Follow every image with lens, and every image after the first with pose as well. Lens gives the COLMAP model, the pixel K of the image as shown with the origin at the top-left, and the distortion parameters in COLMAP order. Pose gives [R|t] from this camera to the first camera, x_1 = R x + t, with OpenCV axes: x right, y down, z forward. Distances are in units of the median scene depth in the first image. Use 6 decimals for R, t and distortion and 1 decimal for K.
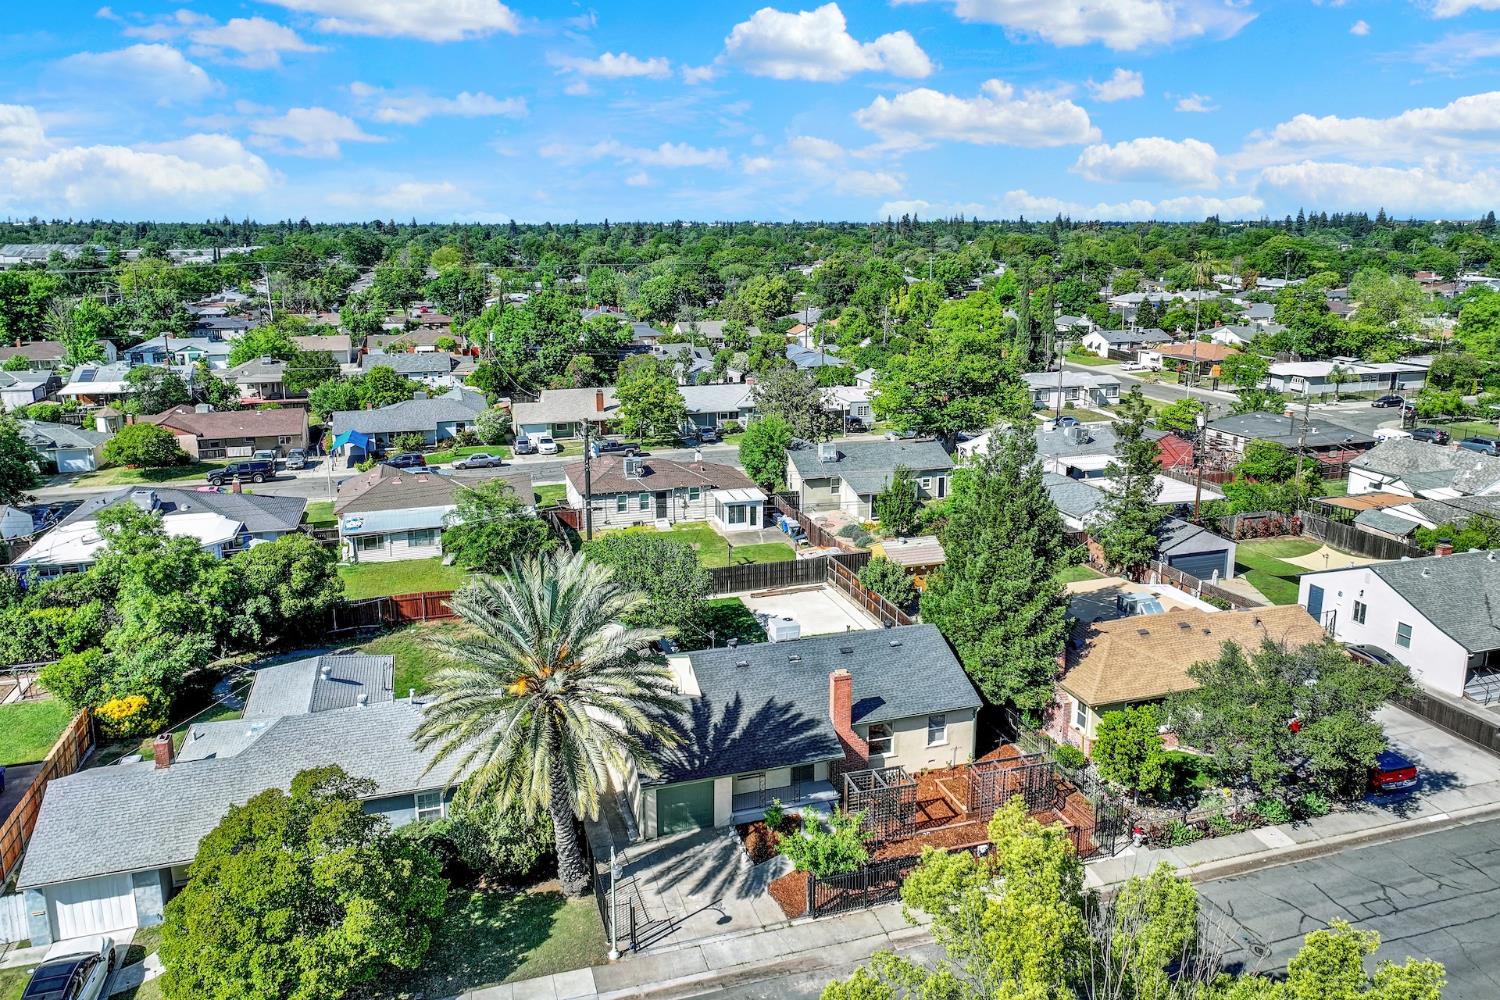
lens RADIAL K [[1036.8, 0, 759.0], [0, 1036.8, 461.1], [0, 0, 1]] dist [0.007958, 0.003432]
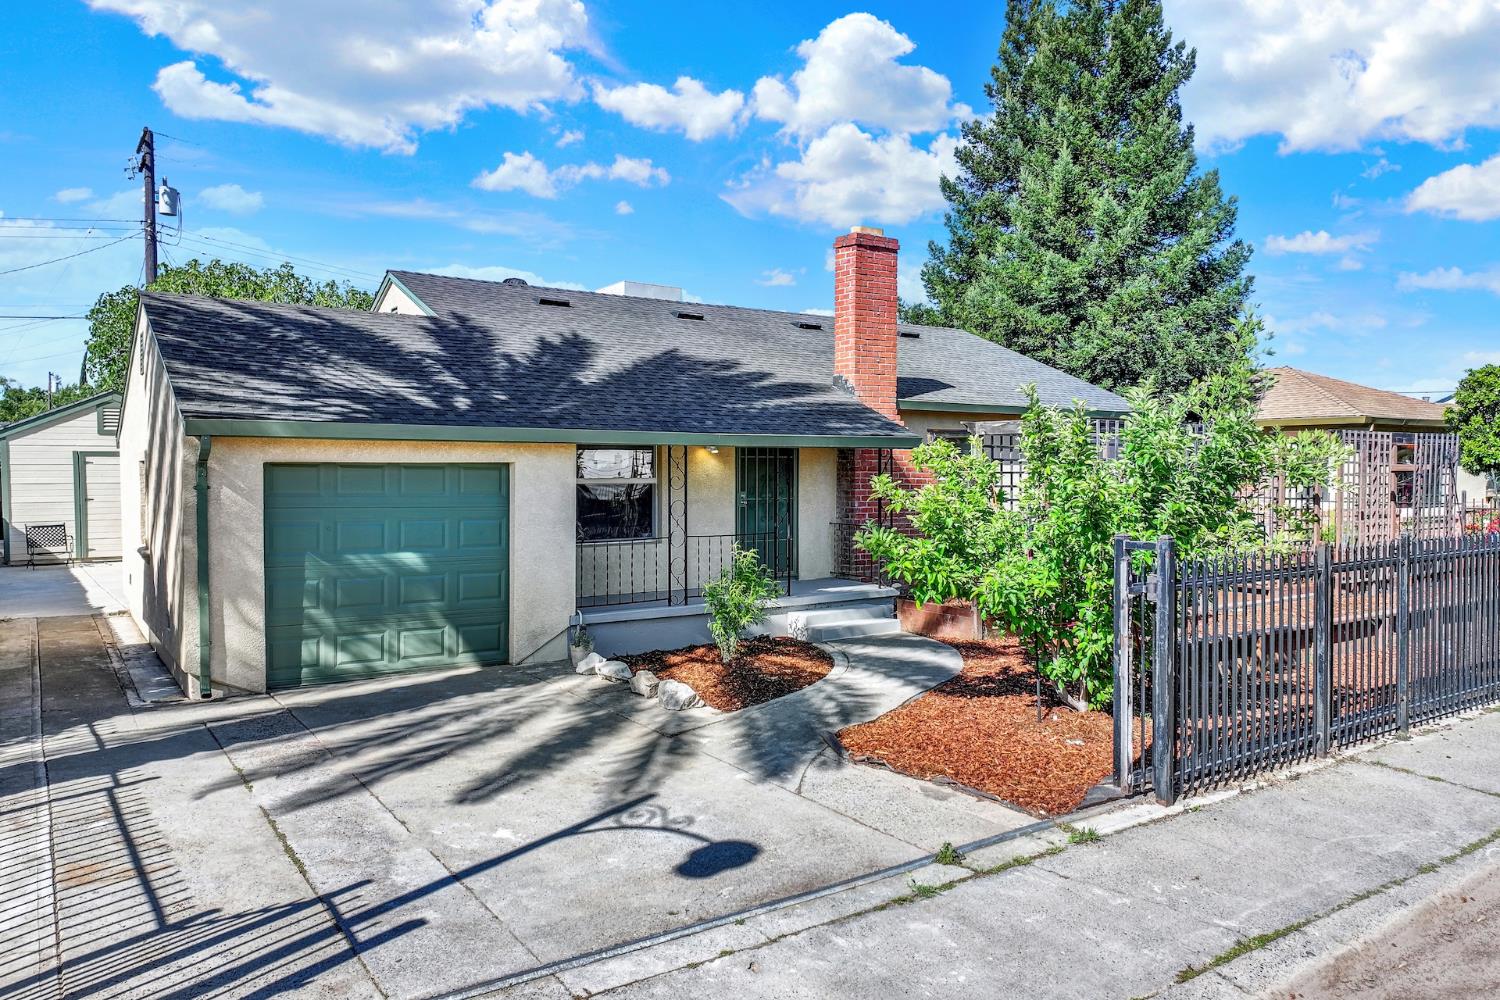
lens RADIAL K [[1046.7, 0, 752.3], [0, 1046.7, 494.5], [0, 0, 1]] dist [0.001367, 0.000173]
pose [[0.954328, -0.008067, 0.298653, -0.055437], [0.063607, 0.982203, -0.176723, 0.315921], [-0.291912, 0.187648, 0.937857, 0.637408]]
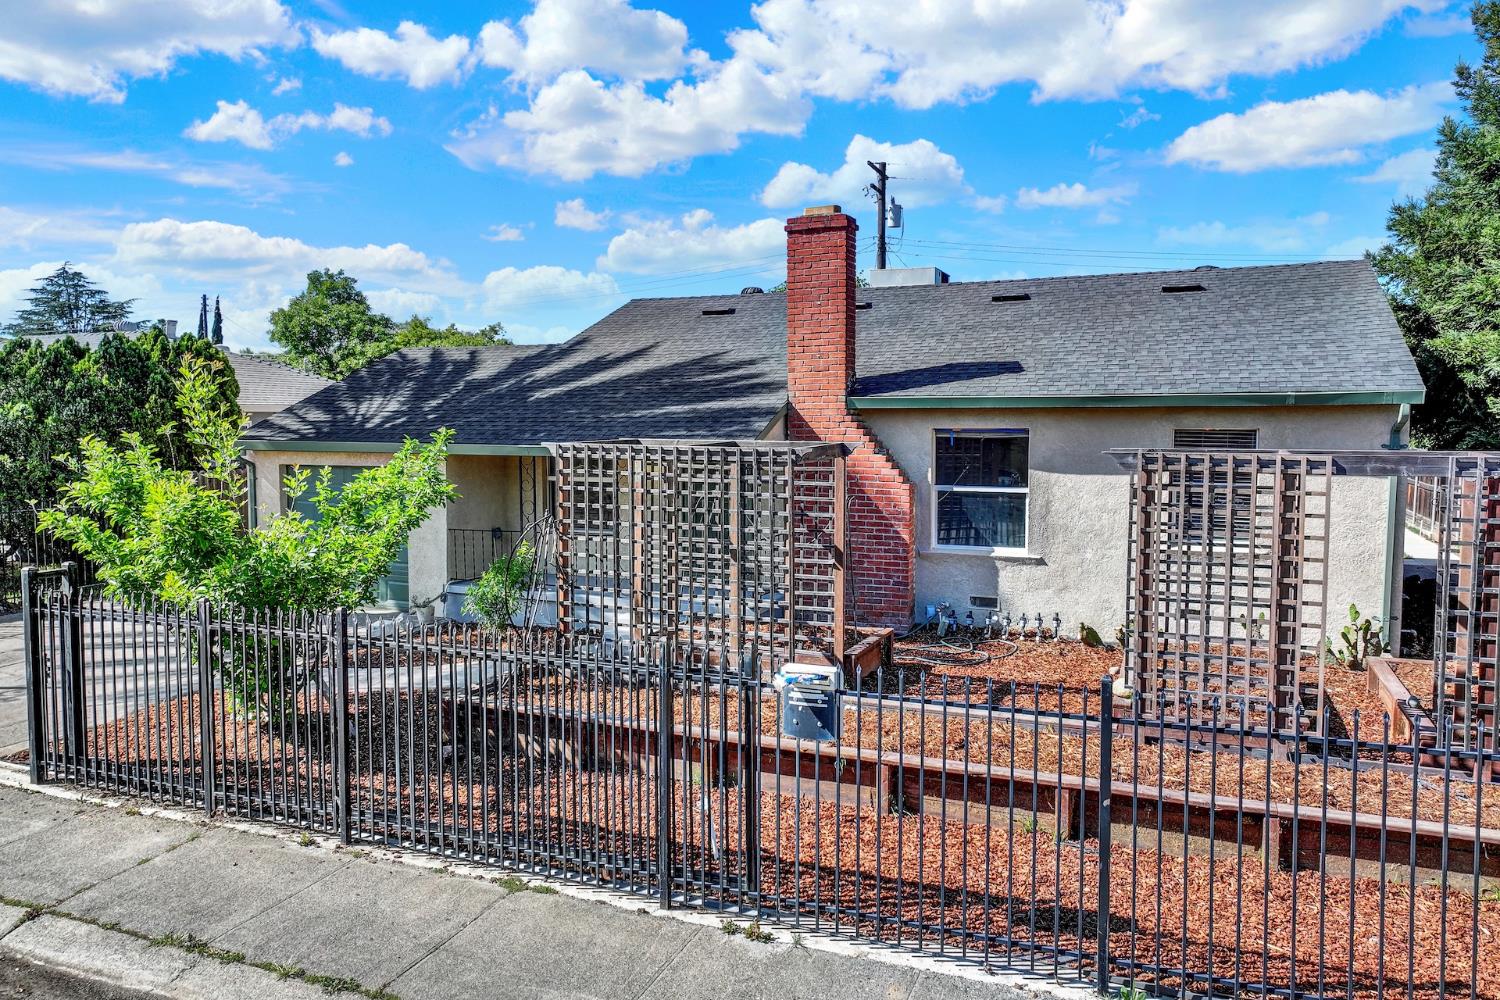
lens RADIAL K [[1048.0, 0, 763.4], [0, 1048.0, 481.6], [0, 0, 1]] dist [0.005399, 0.004419]
pose [[0.763866, 0.037406, -0.644290, 0.244765], [-0.134190, 0.985706, -0.101867, 0.287431], [0.631270, 0.164270, 0.757966, 0.695969]]
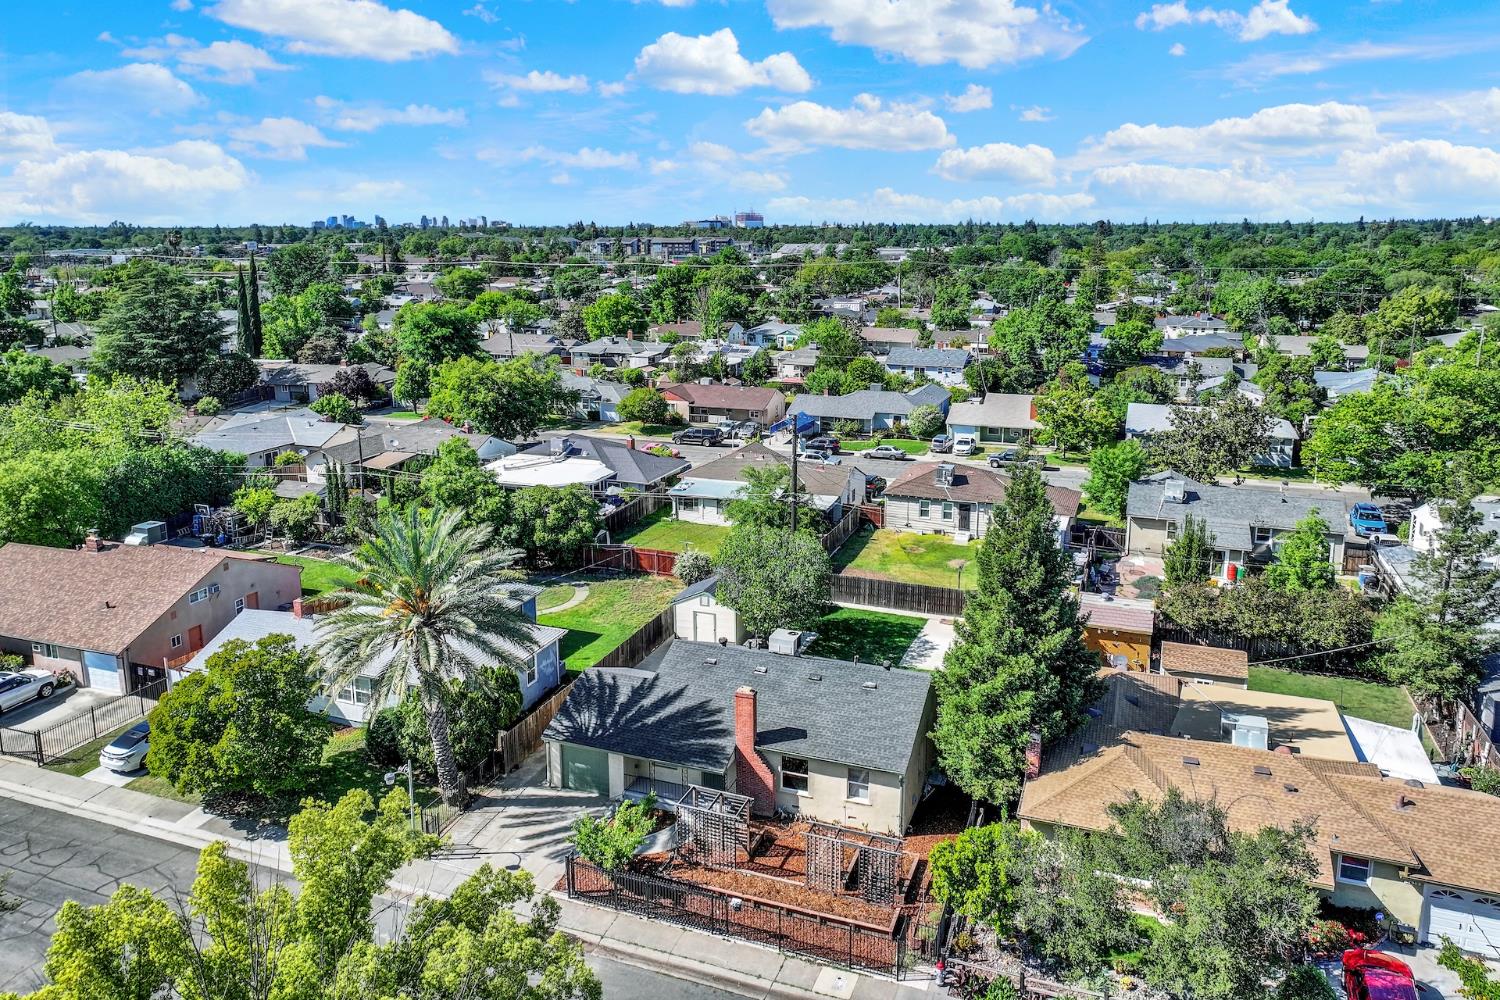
lens RADIAL K [[1036.8, 0, 759.0], [0, 1036.8, 461.1], [0, 0, 1]] dist [0.007958, 0.003432]
pose [[0.788073, 0.132530, -0.601146, 0.584937], [-0.132657, 0.990168, 0.044387, -0.048083], [0.601118, 0.044766, 0.797906, 0.203245]]
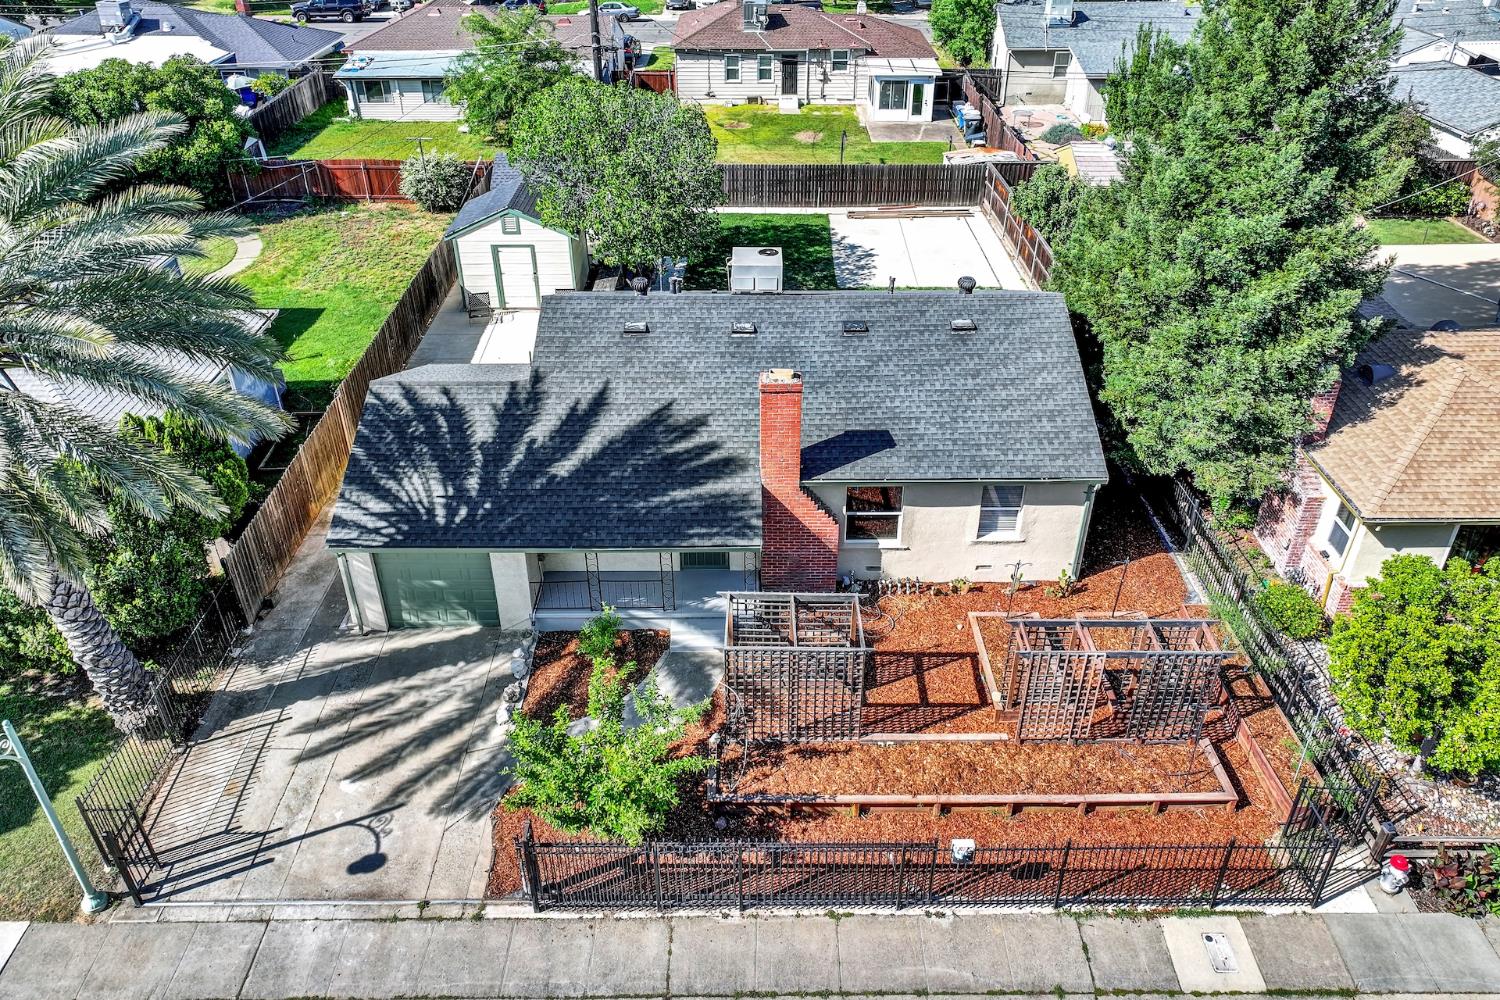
lens RADIAL K [[1051.1, 0, 764.0], [0, 1051.1, 428.4], [0, 0, 1]] dist [0.010728, 0.004108]
pose [[0.957563, 0.149399, -0.246483, 0.173173], [-0.063578, 0.943595, 0.324940, 0.067859], [0.281126, -0.295480, 0.913050, 0.512551]]
